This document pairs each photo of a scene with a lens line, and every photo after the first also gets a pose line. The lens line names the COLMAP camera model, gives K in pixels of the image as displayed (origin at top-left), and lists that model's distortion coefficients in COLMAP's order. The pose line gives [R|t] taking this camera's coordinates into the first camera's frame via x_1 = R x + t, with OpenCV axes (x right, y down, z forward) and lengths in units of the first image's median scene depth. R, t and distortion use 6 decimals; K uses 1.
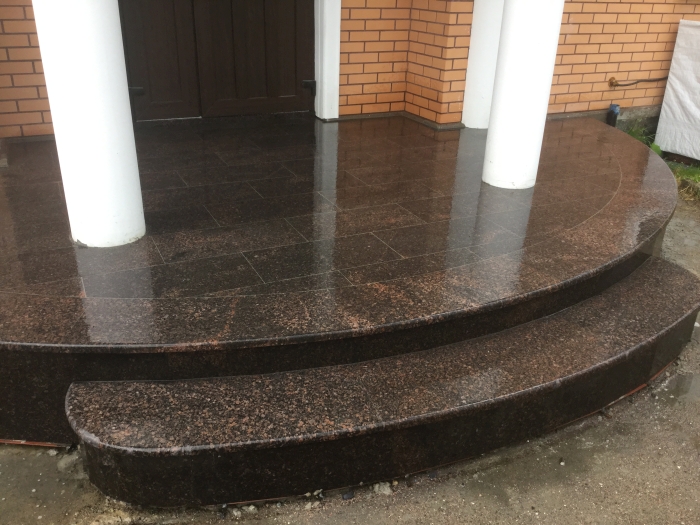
lens RADIAL K [[640.5, 0, 347.4], [0, 640.5, 263.1], [0, 0, 1]] dist [0.107003, -0.222532]
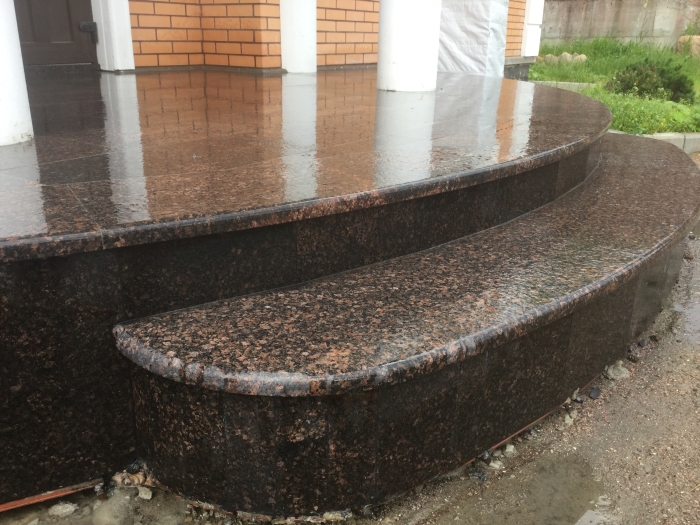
lens RADIAL K [[640.5, 0, 347.4], [0, 640.5, 263.1], [0, 0, 1]] dist [0.107003, -0.222532]
pose [[0.858003, -0.181699, 0.480433, -0.222039], [0.220686, 0.975015, -0.025372, 0.084405], [-0.463820, 0.127794, 0.876664, 0.228951]]
